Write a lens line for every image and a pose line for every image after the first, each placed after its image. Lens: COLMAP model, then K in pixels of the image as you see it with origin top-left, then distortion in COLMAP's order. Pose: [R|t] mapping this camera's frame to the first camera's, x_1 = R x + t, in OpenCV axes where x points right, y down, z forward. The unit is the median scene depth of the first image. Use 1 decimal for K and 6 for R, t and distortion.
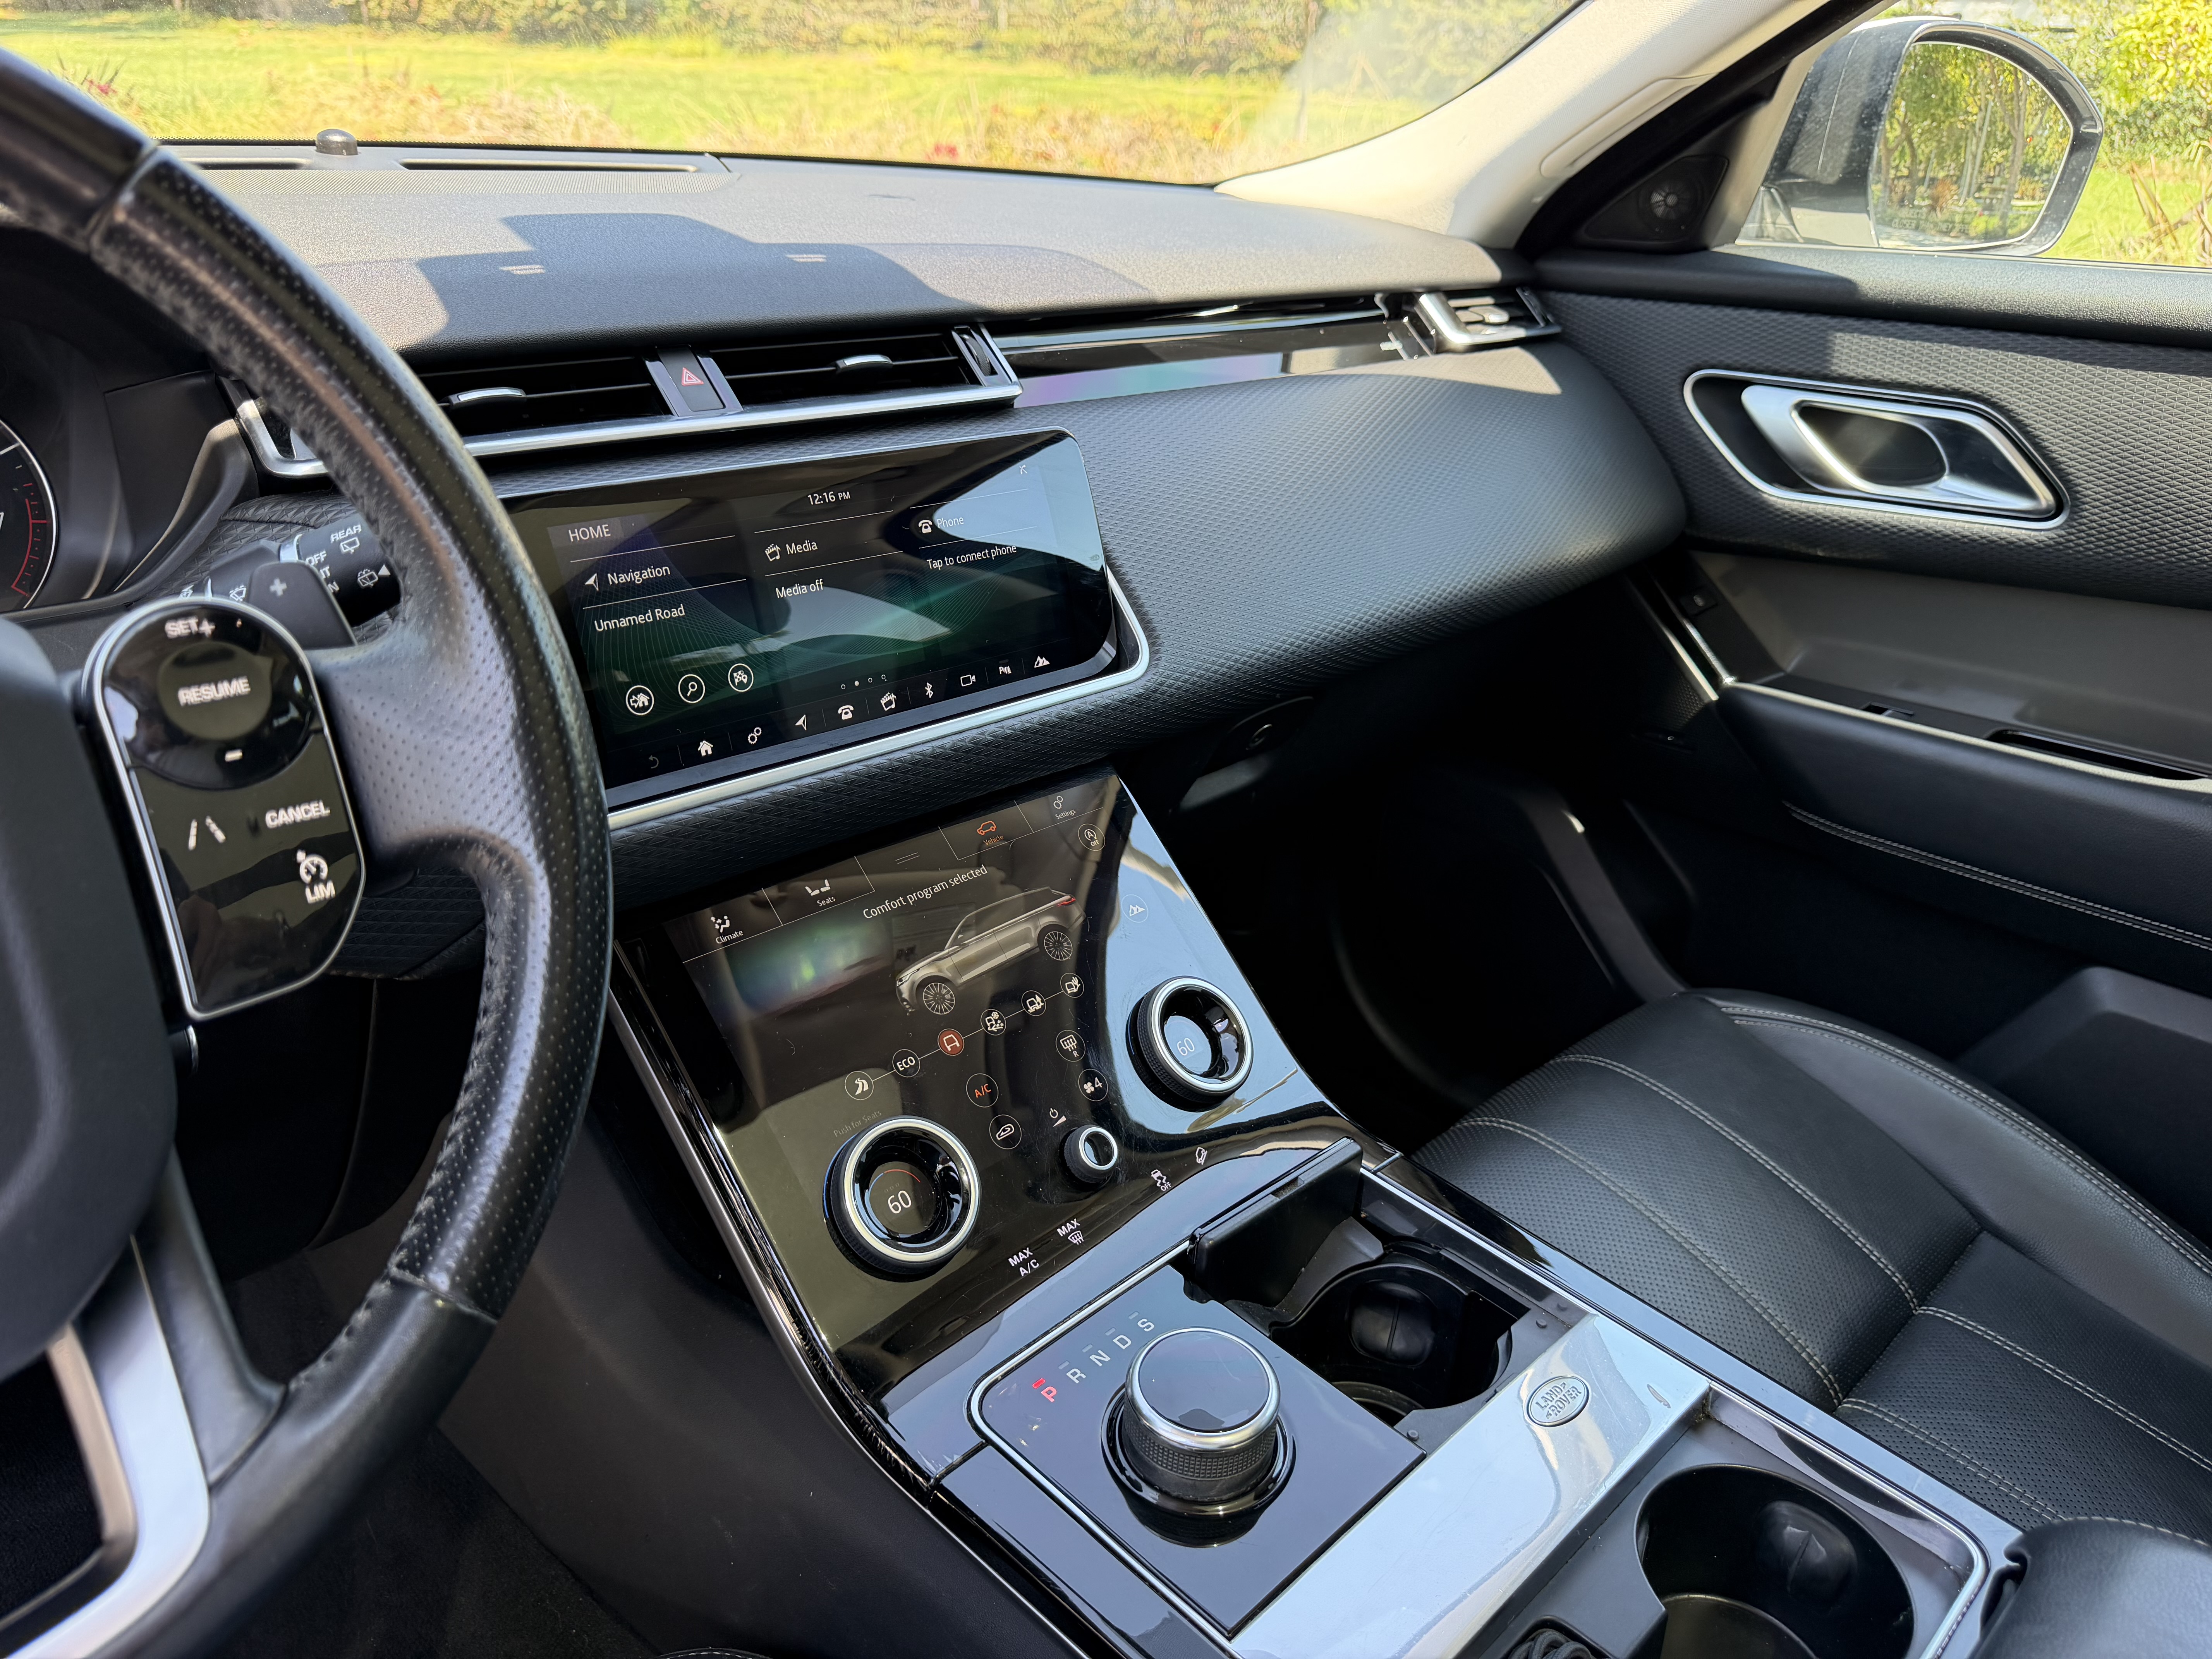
lens RADIAL K [[1553.0, 0, 1081.5], [0, 1553.0, 847.7], [0, 0, 1]] dist [0.035570, -0.047005]
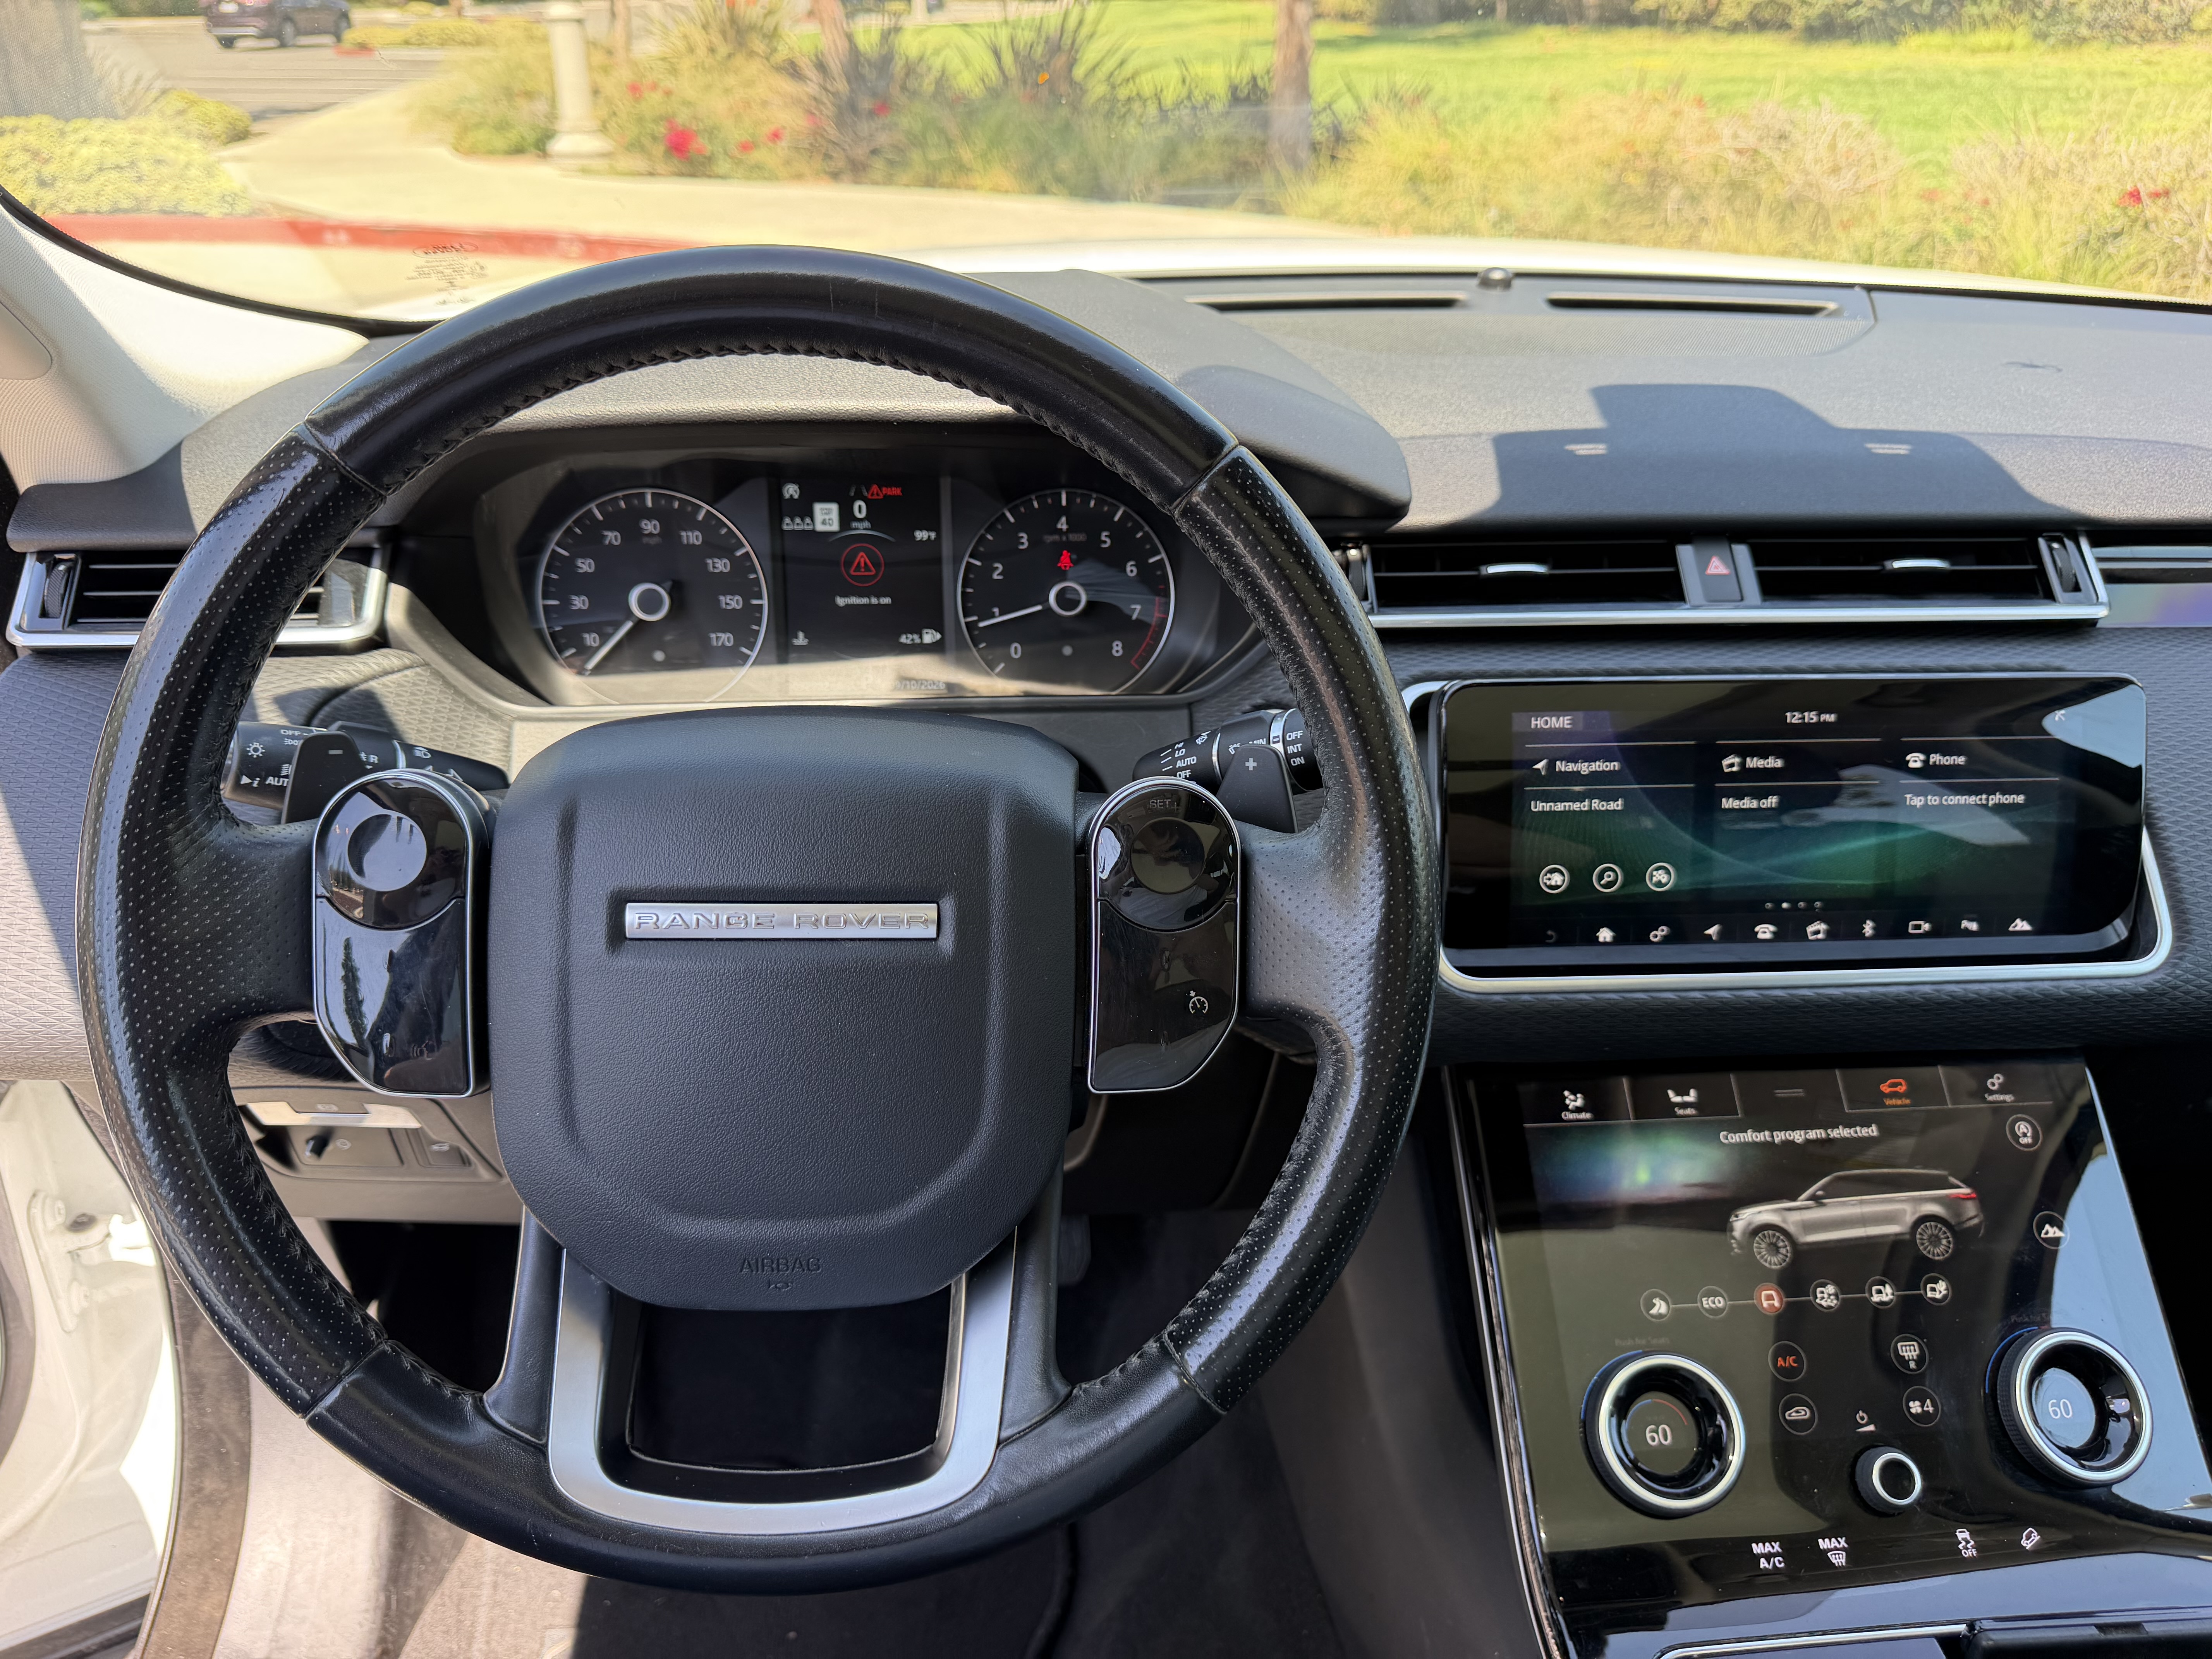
lens RADIAL K [[1553.0, 0, 1133.4], [0, 1553.0, 835.9], [0, 0, 1]] dist [0.035570, -0.047005]
pose [[0.780981, 0.254547, -0.570328, 0.088749], [-0.260675, 0.962685, 0.072707, -0.120628], [0.567554, 0.091888, 0.818193, -0.038197]]
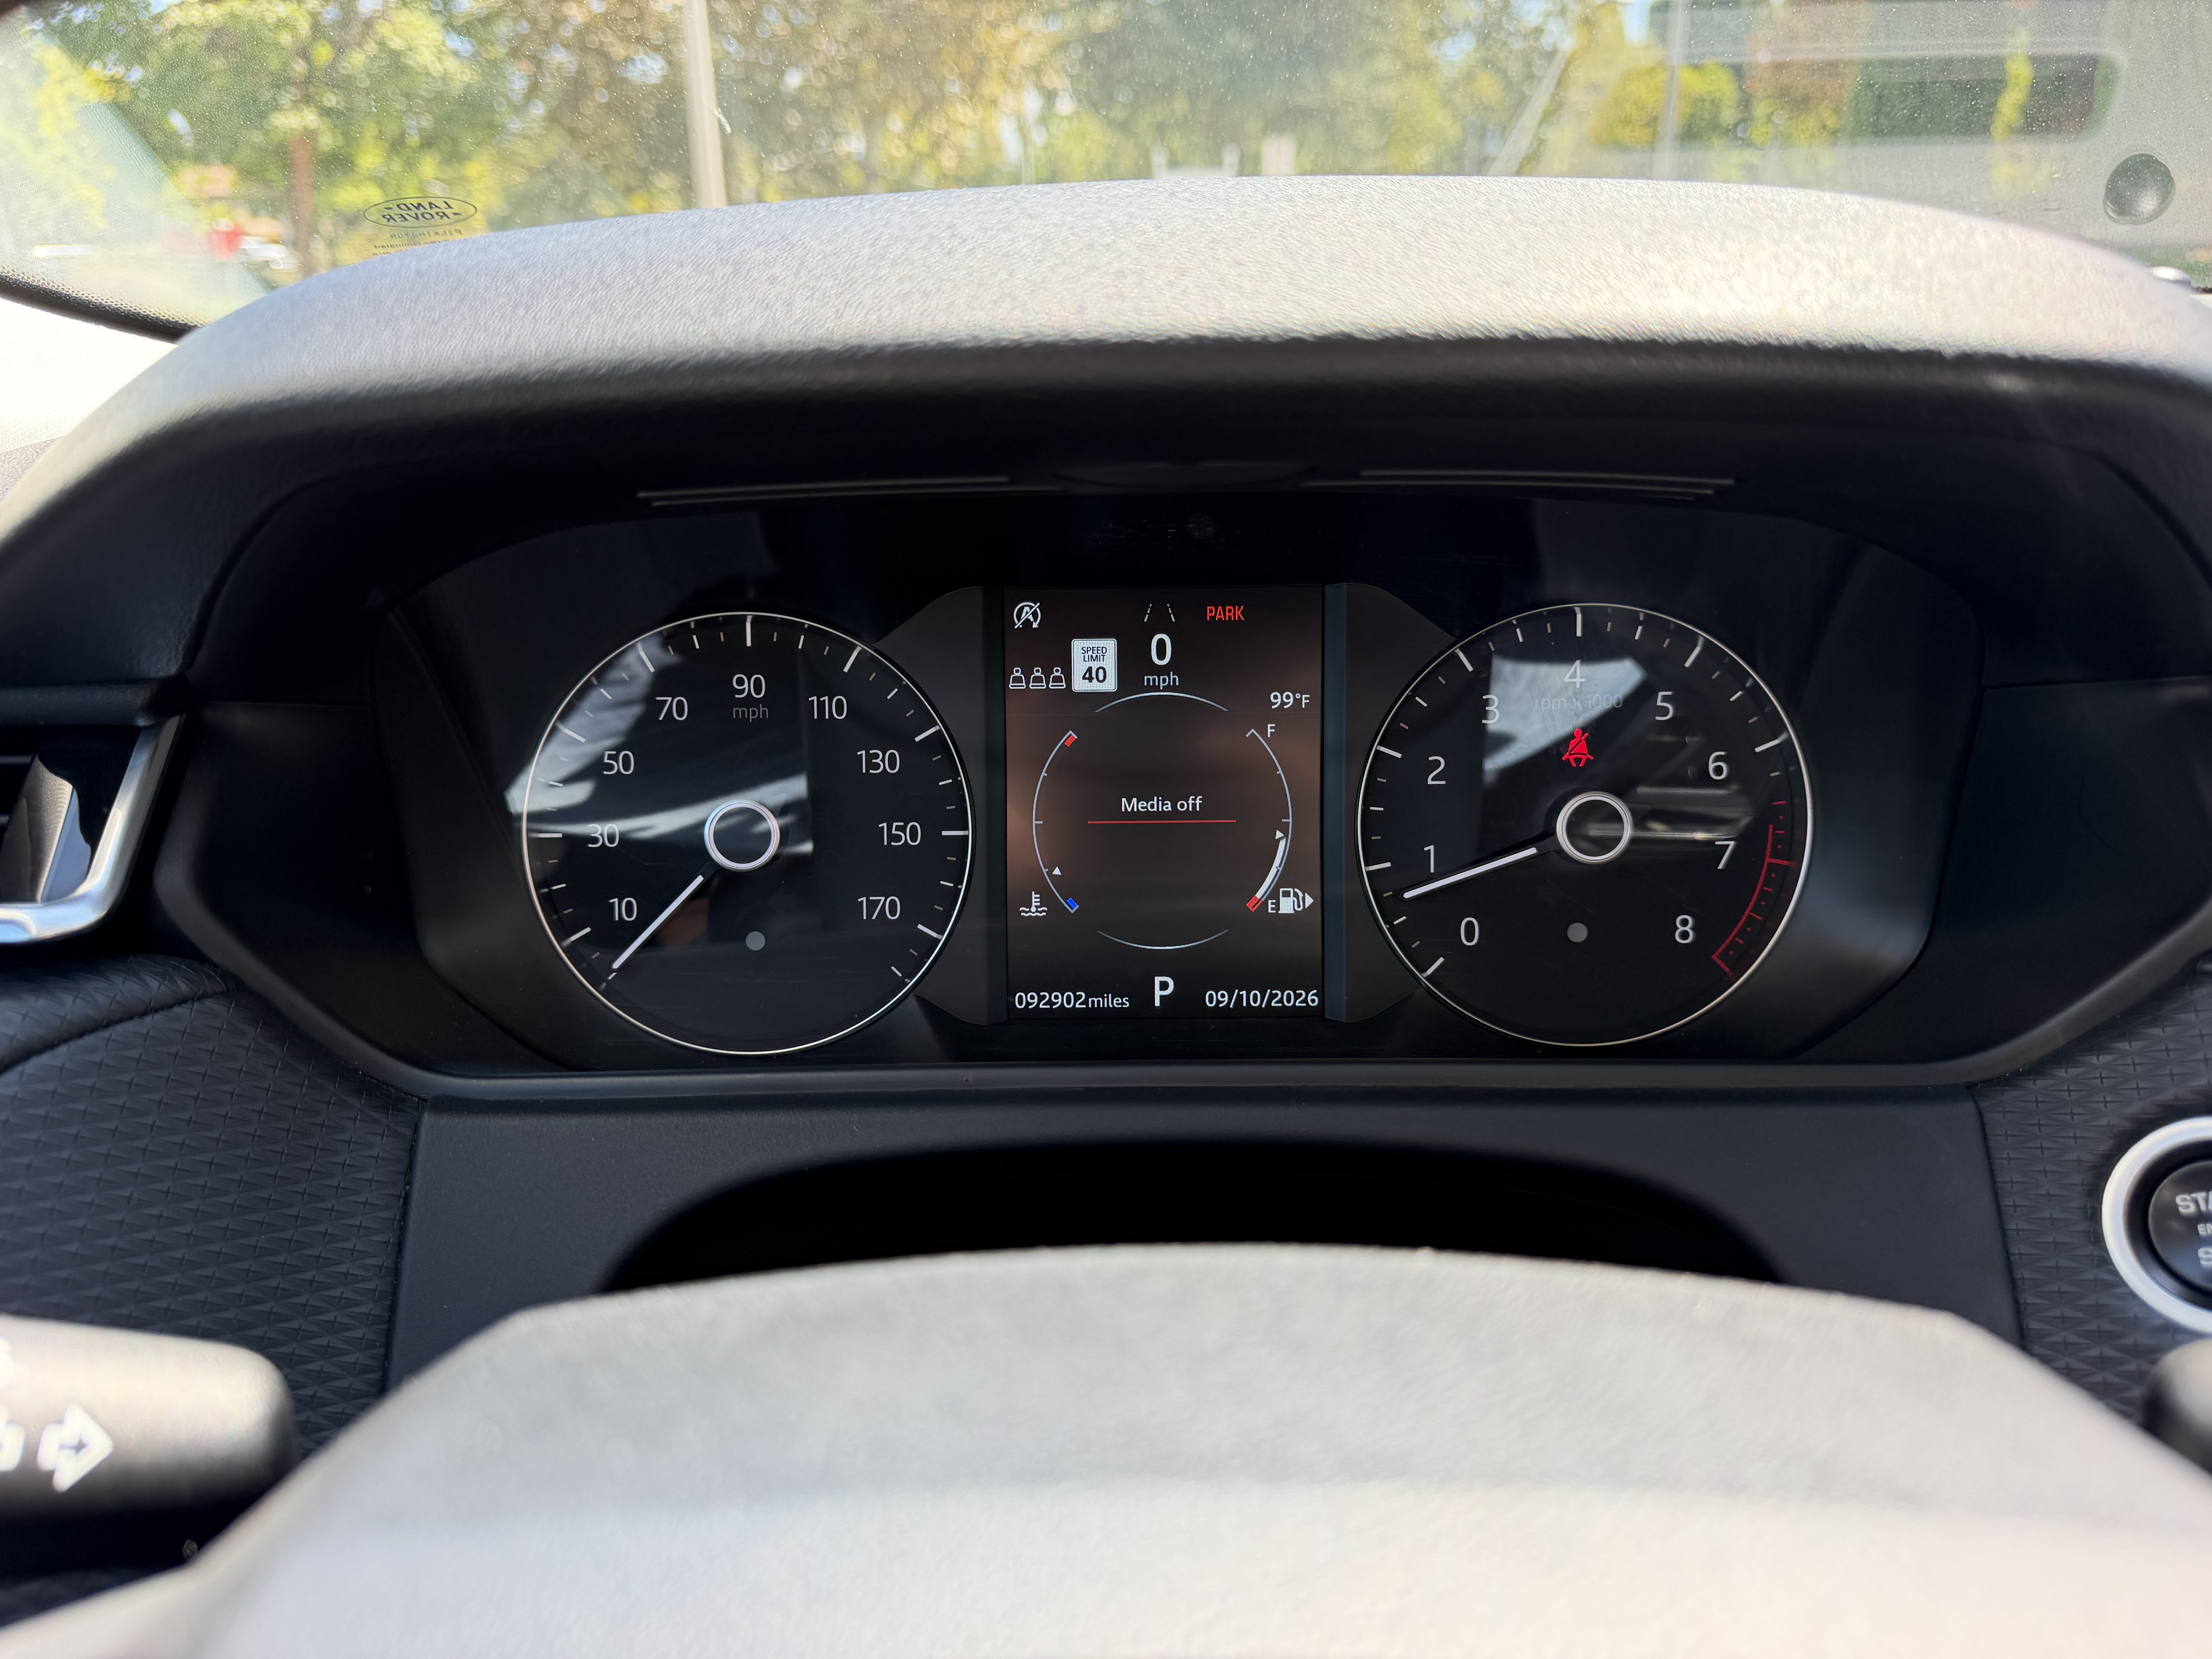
lens RADIAL K [[1553.0, 0, 1119.0], [0, 1553.0, 826.2], [0, 0, 1]] dist [0.035570, -0.047005]
pose [[0.728994, 0.186298, -0.658681, -0.436320], [-0.266328, 0.963627, -0.022210, -0.137932], [0.630585, 0.191616, 0.752094, 0.359102]]
